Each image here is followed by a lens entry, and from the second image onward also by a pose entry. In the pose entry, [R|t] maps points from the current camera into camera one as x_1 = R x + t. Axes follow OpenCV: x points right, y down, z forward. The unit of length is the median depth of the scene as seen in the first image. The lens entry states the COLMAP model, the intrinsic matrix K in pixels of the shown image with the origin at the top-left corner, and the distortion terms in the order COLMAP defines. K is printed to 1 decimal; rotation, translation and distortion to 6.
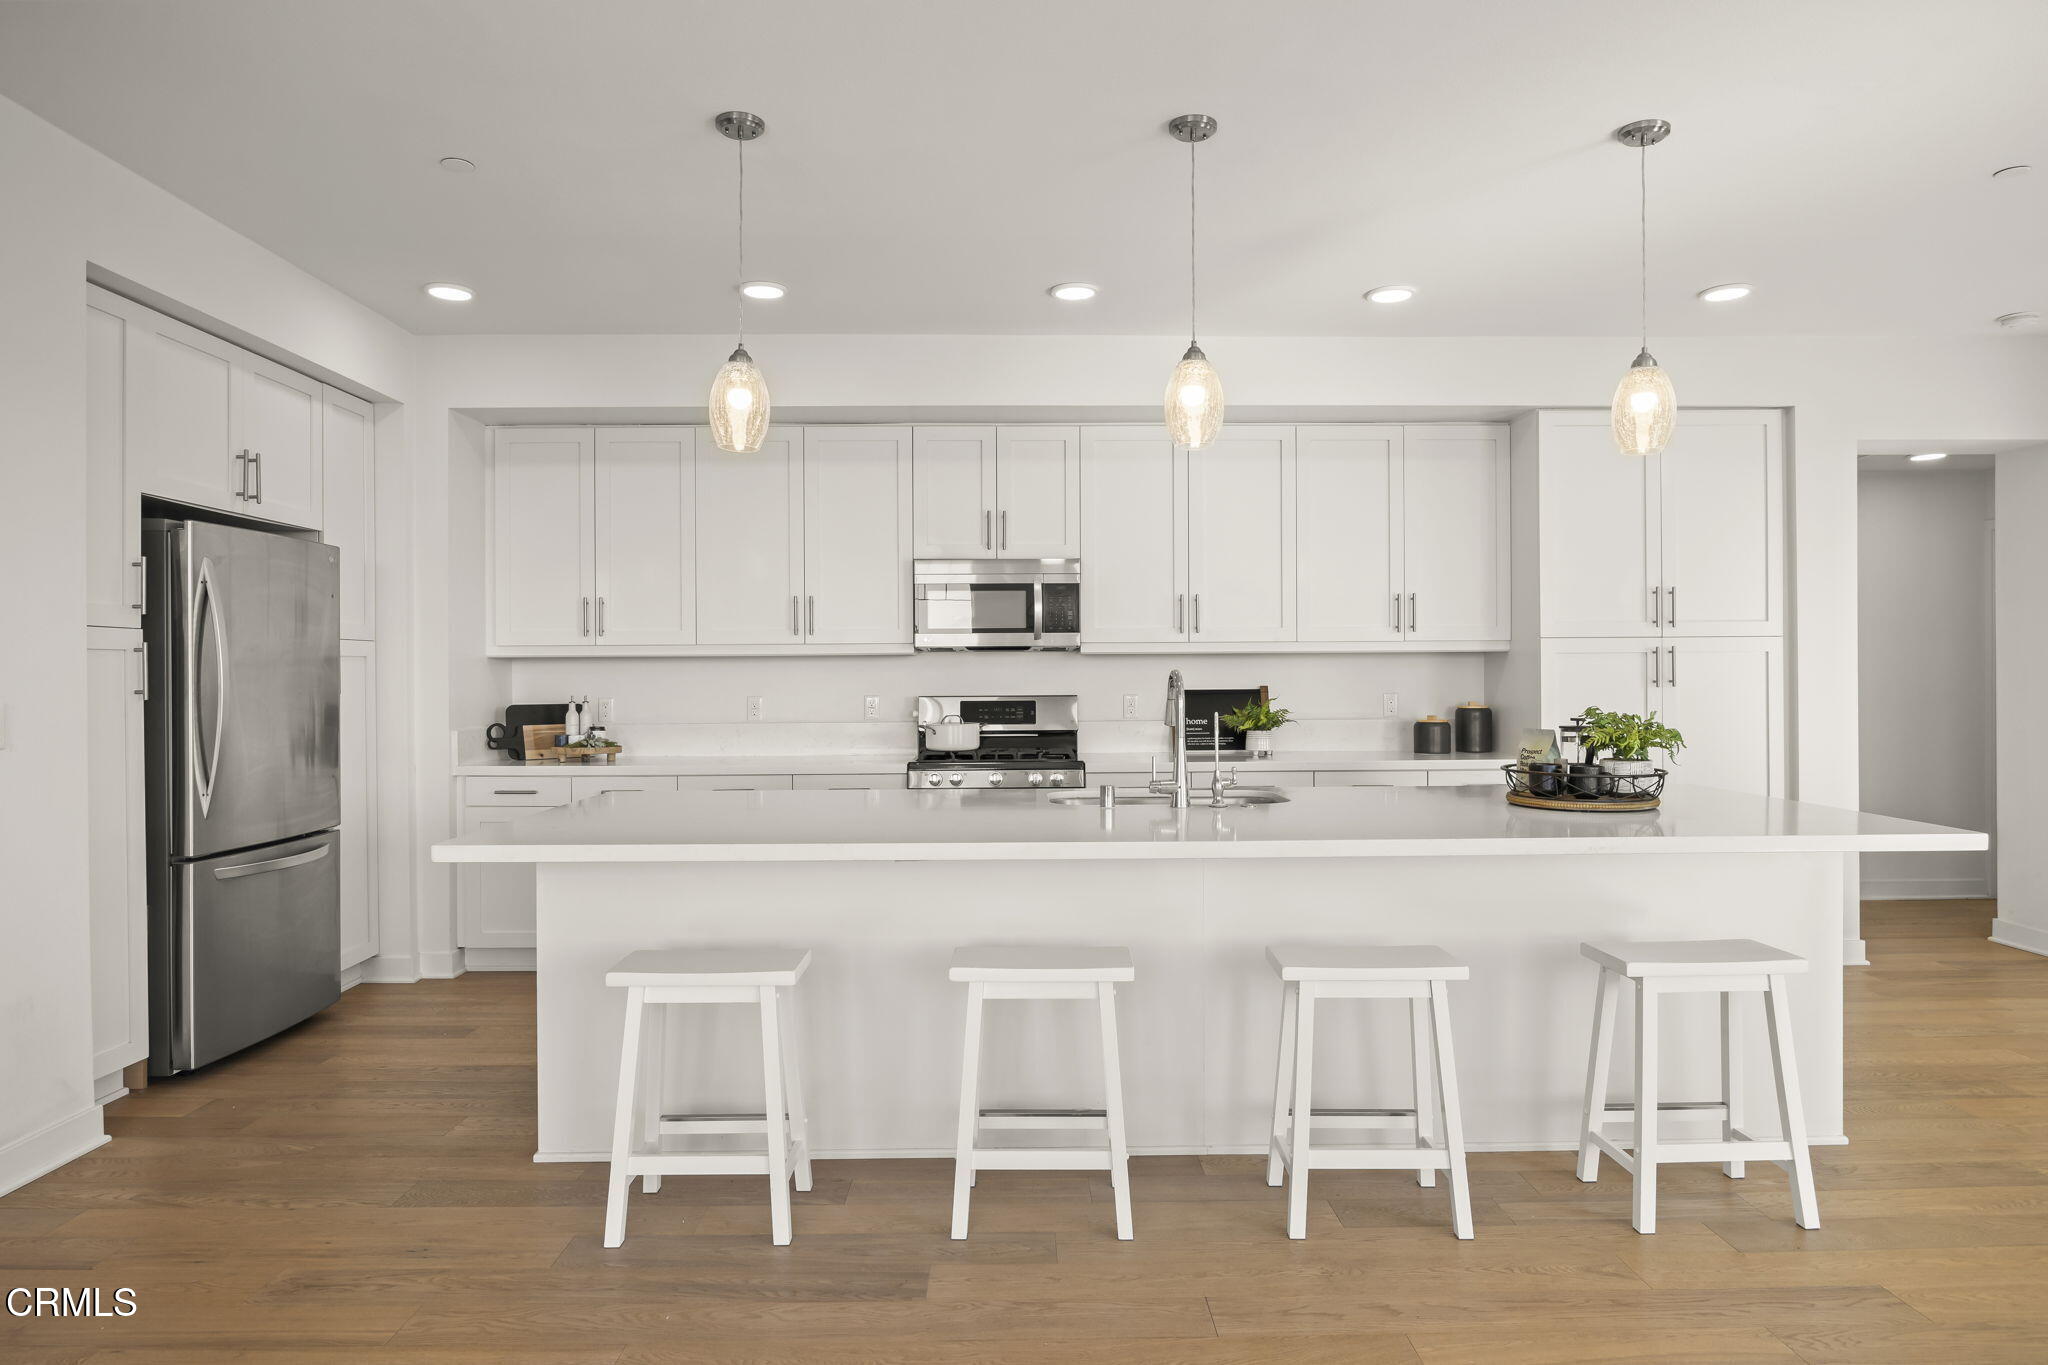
lens RADIAL K [[1248.3, 0, 1022.2], [0, 1248.3, 684.1], [0, 0, 1]] dist [-0.007466, 0.001442]
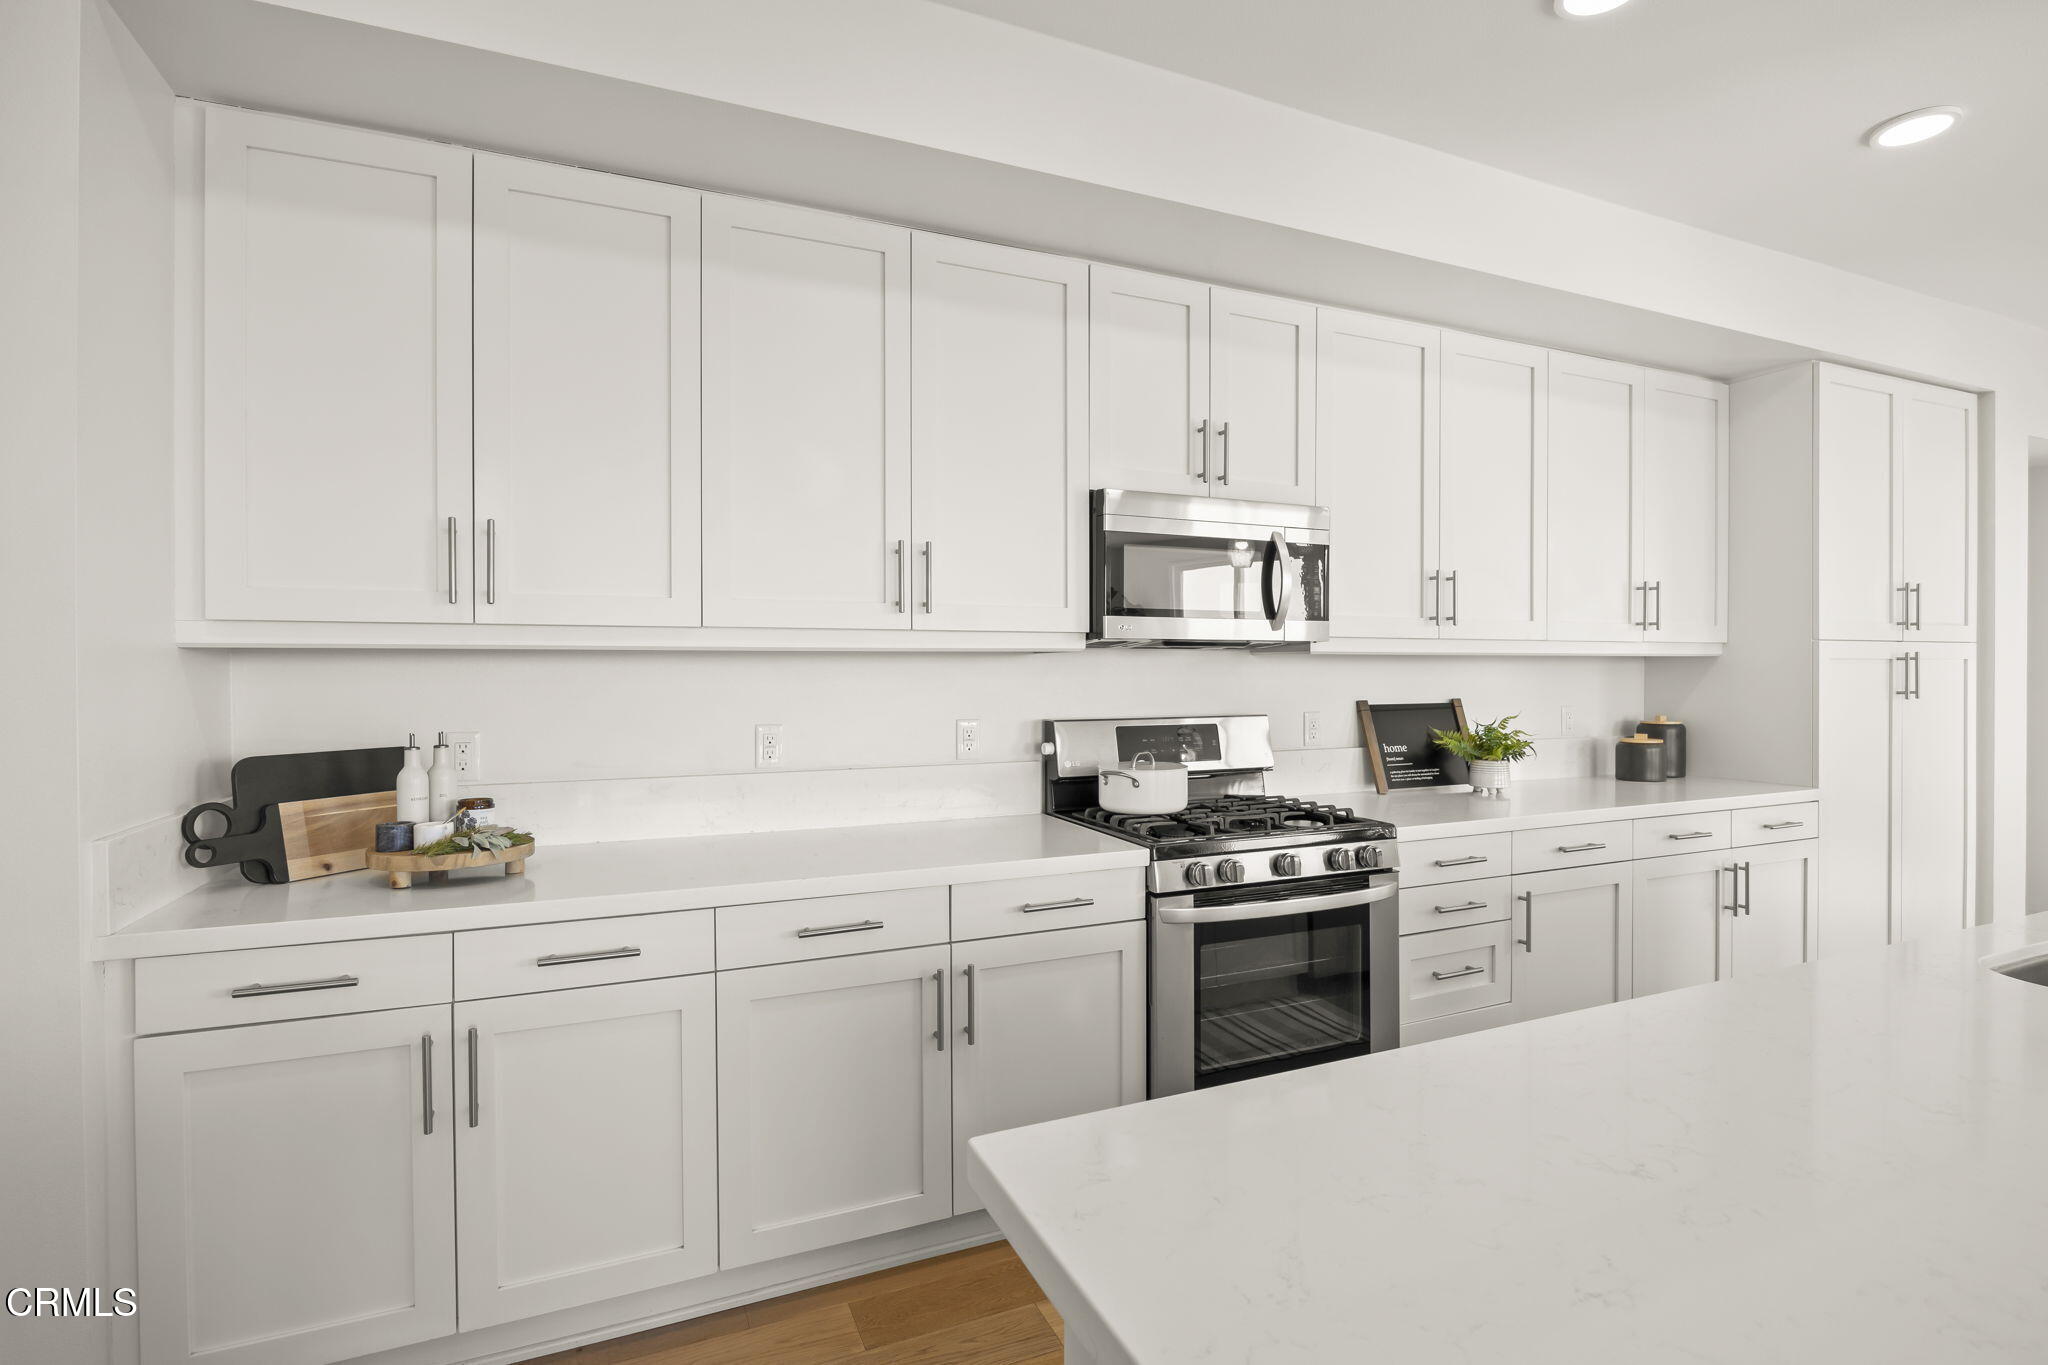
lens RADIAL K [[980.7, 0, 1022.3], [0, 980.7, 679.8], [0, 0, 1]] dist [-0.010563, -0.000909]
pose [[0.921989, 0.000465, 0.387215, -0.294871], [-0.002723, 0.999982, 0.005284, -0.012797], [-0.387206, -0.005926, 0.921974, 0.588948]]
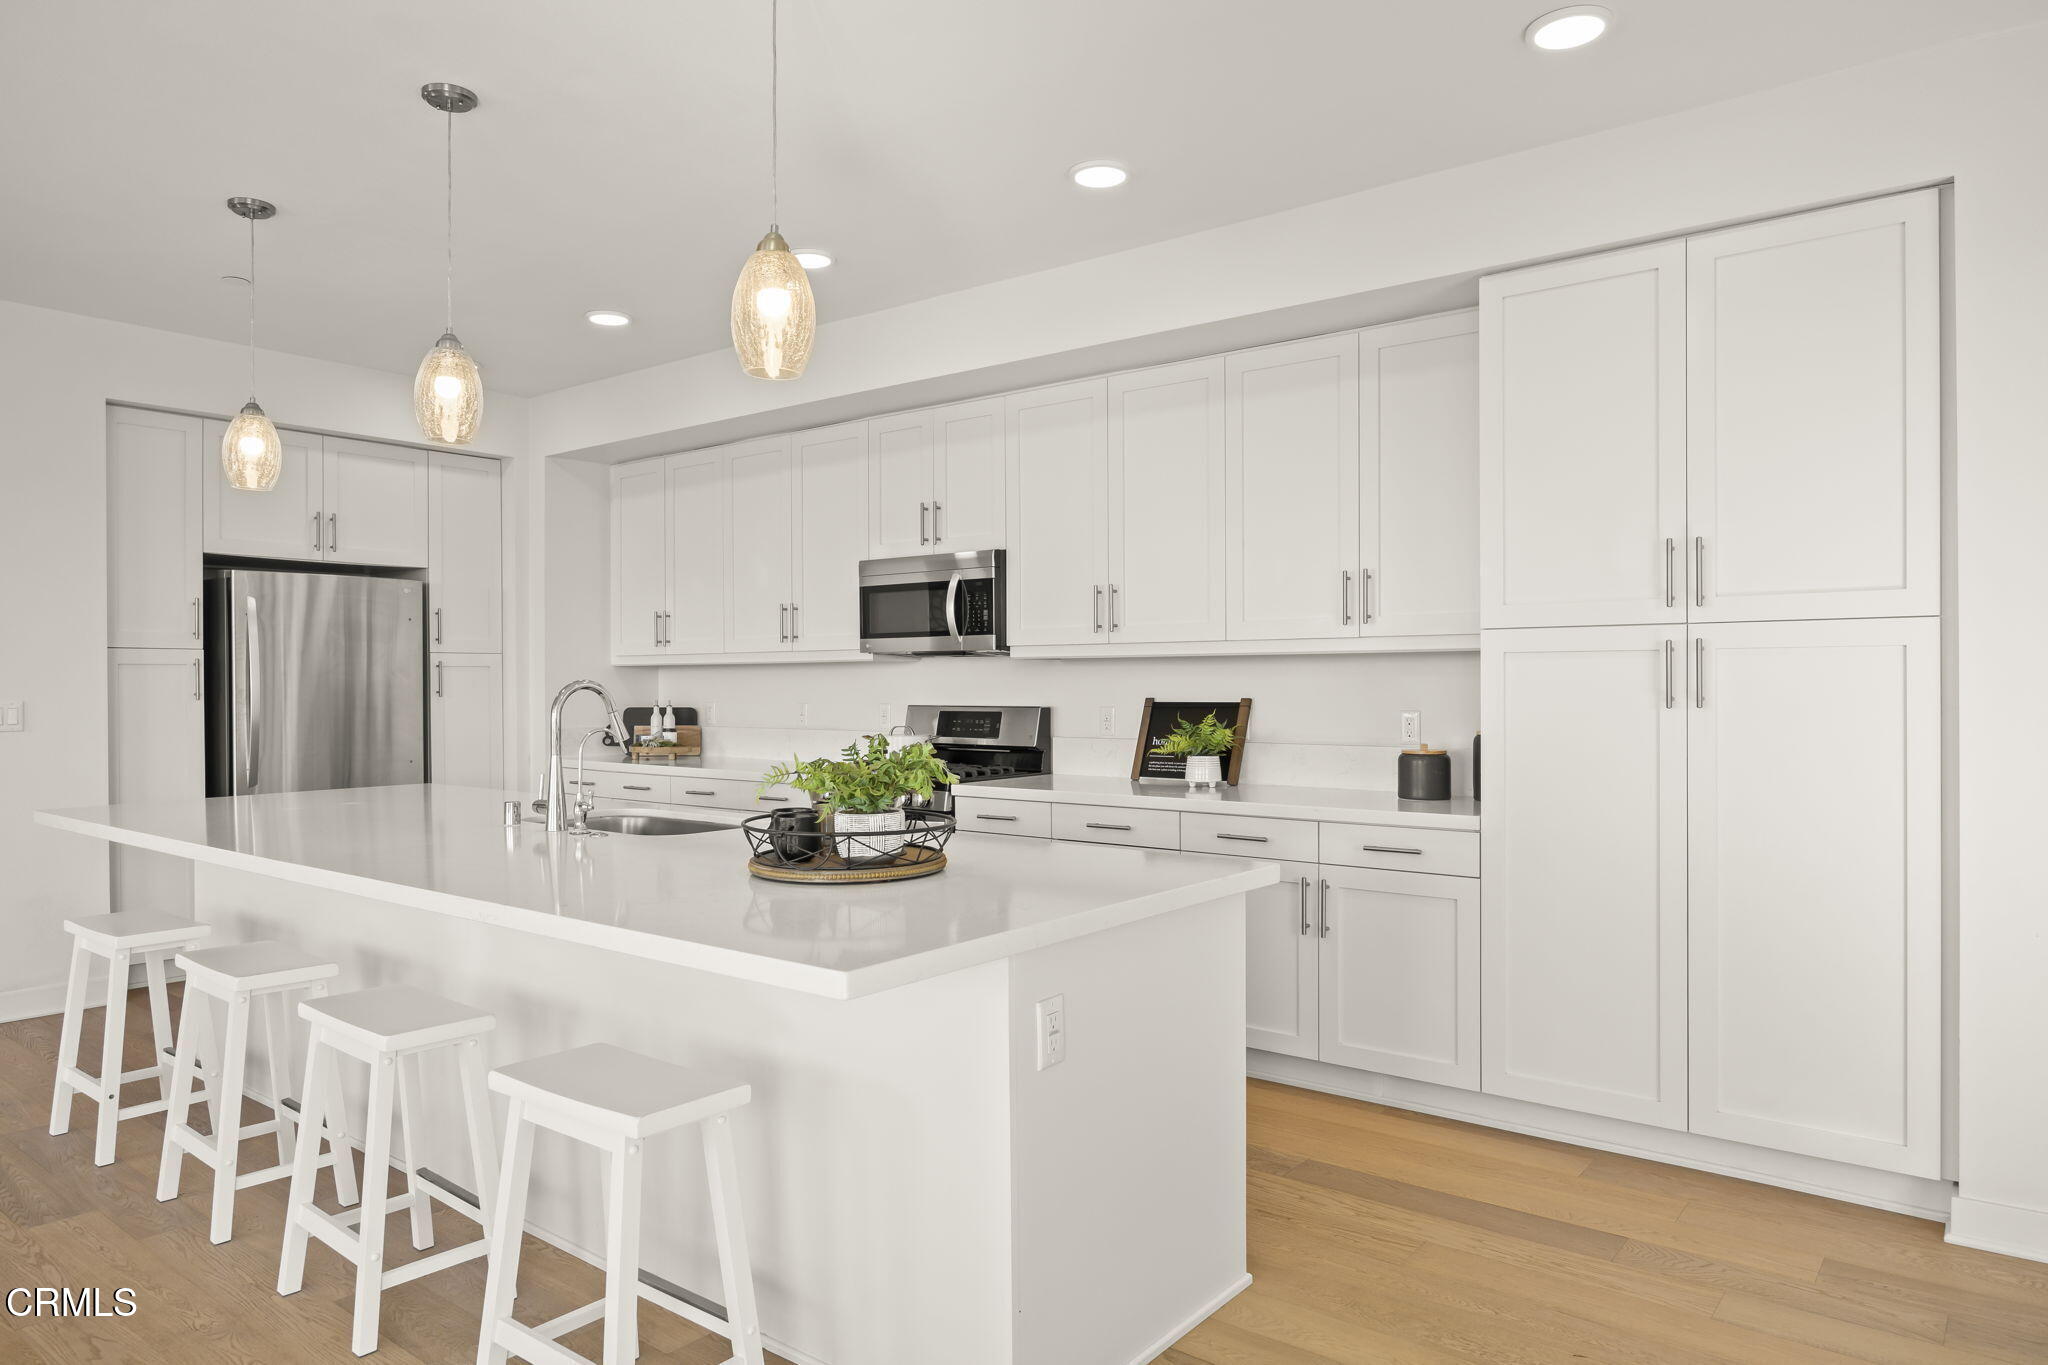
lens RADIAL K [[1300.5, 0, 1025.8], [0, 1300.5, 679.0], [0, 0, 1]] dist [-0.000549, -0.002021]
pose [[0.773620, 0.001372, -0.633648, 0.630866], [-0.004222, 0.999987, -0.002990, -0.007835], [0.633636, 0.004988, 0.773615, 0.312696]]
